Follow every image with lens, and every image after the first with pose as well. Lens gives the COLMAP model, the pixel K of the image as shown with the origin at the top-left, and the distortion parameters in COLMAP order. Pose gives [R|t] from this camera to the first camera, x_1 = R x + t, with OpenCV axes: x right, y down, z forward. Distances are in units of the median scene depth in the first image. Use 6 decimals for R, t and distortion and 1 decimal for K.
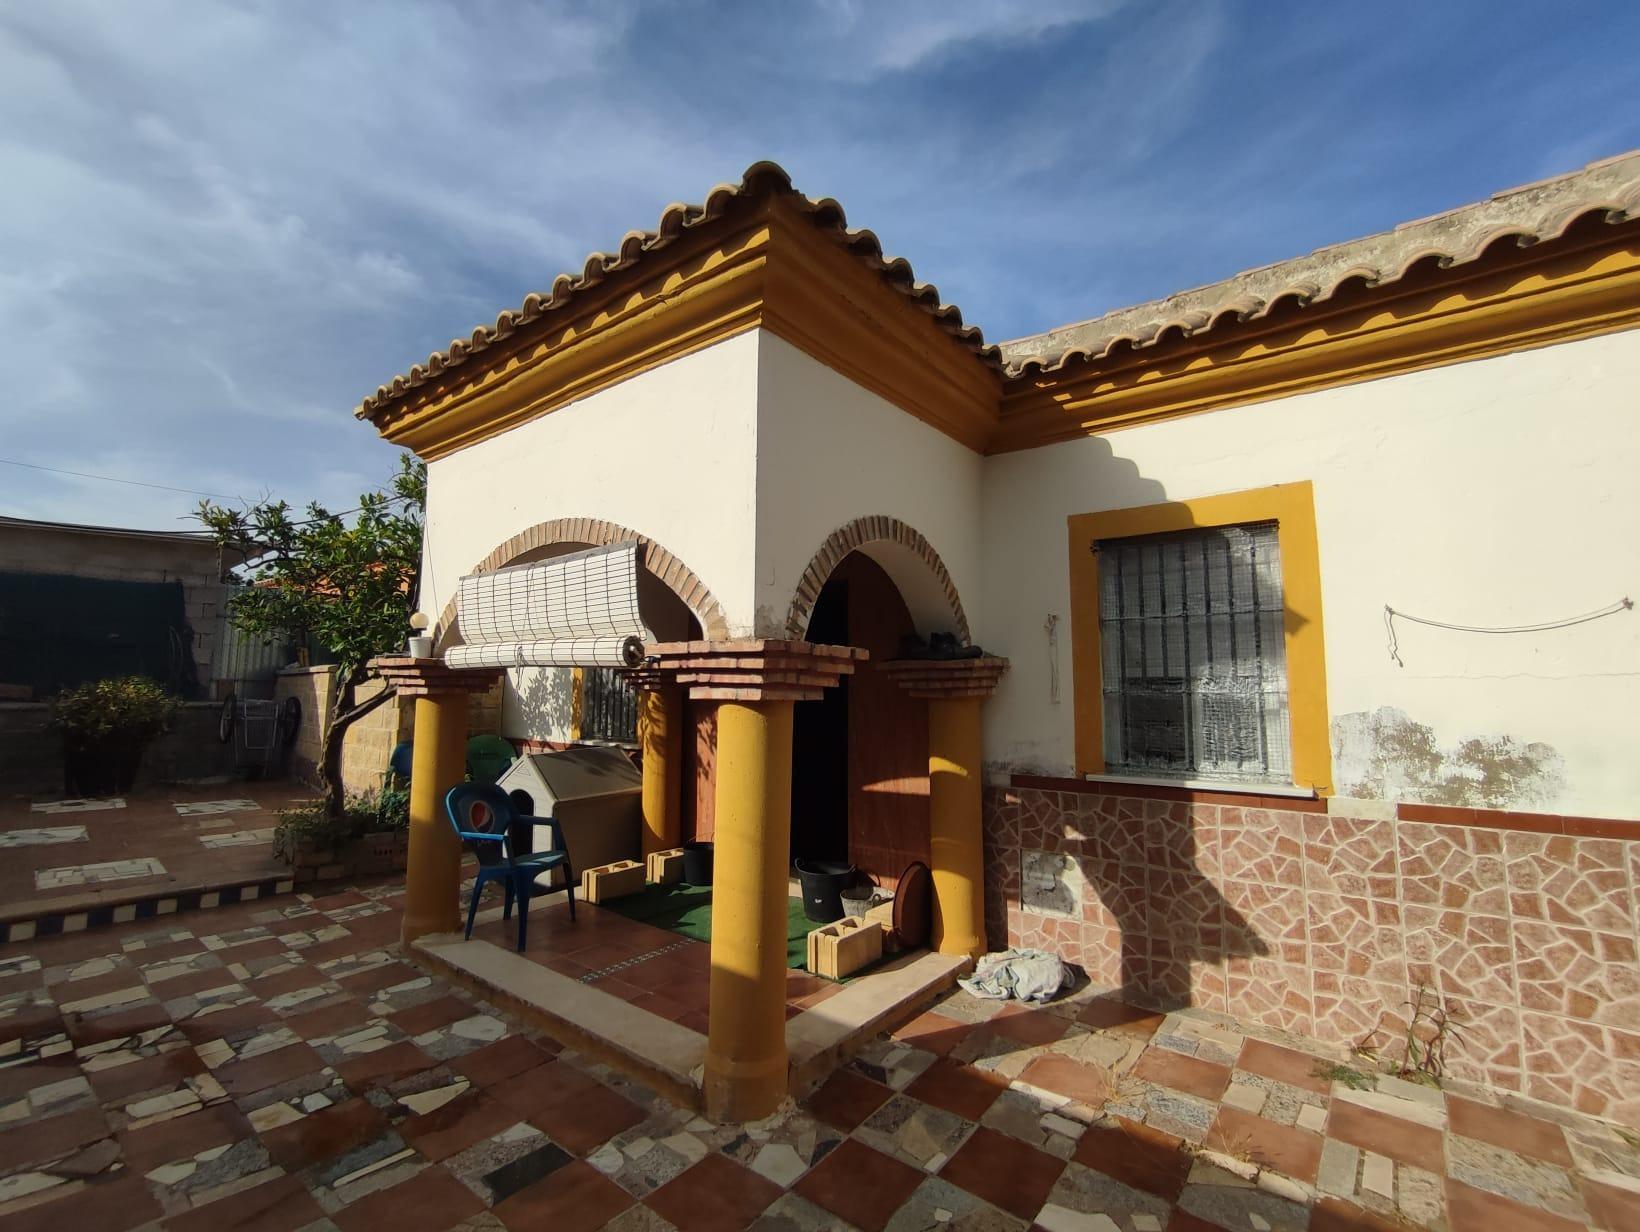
lens RADIAL K [[721.5, 0, 822.6], [0, 721.5, 610.1], [0, 0, 1]] dist [-0.013884, 0.005093]
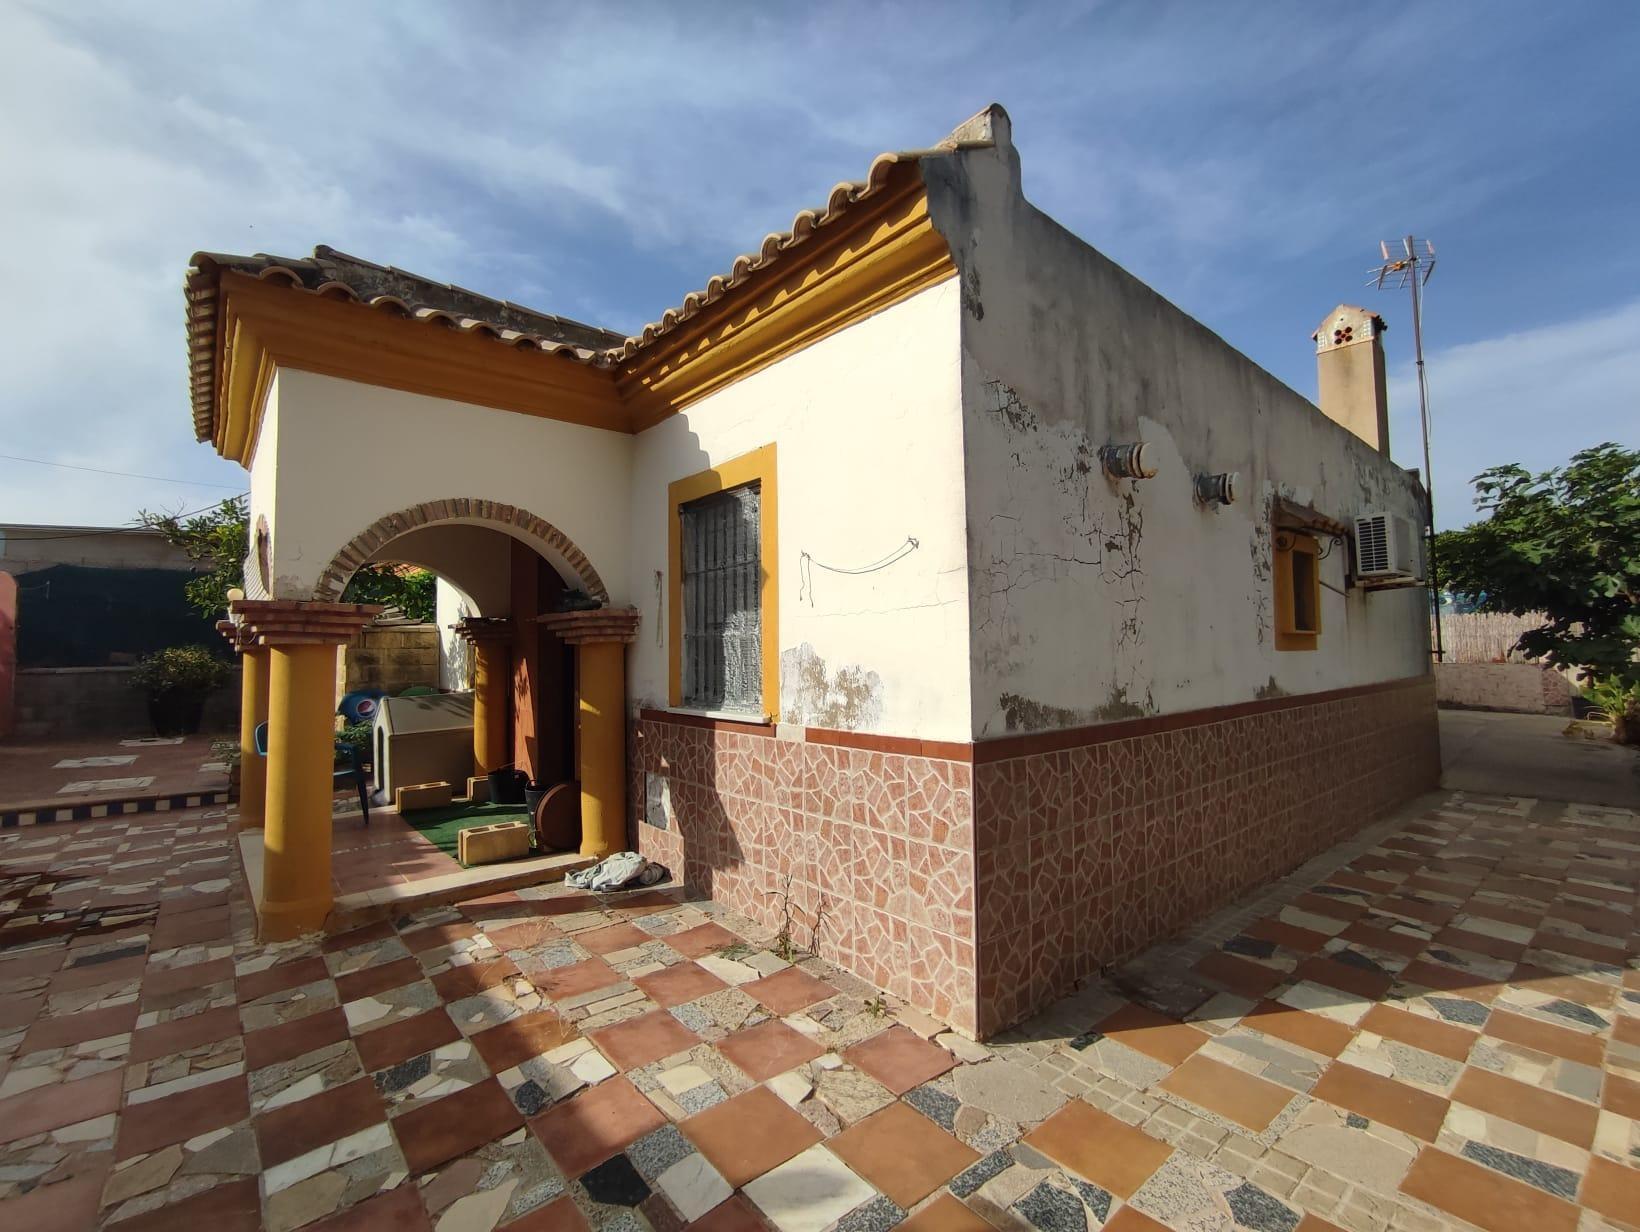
lens RADIAL K [[721.5, 0, 827.1], [0, 721.5, 616.4], [0, 0, 1]] dist [-0.013884, 0.005093]
pose [[0.980135, -0.026314, -0.196578, 1.039548], [0.038019, 0.997706, 0.056012, 0.029840], [0.194653, -0.062373, 0.978887, -0.103362]]
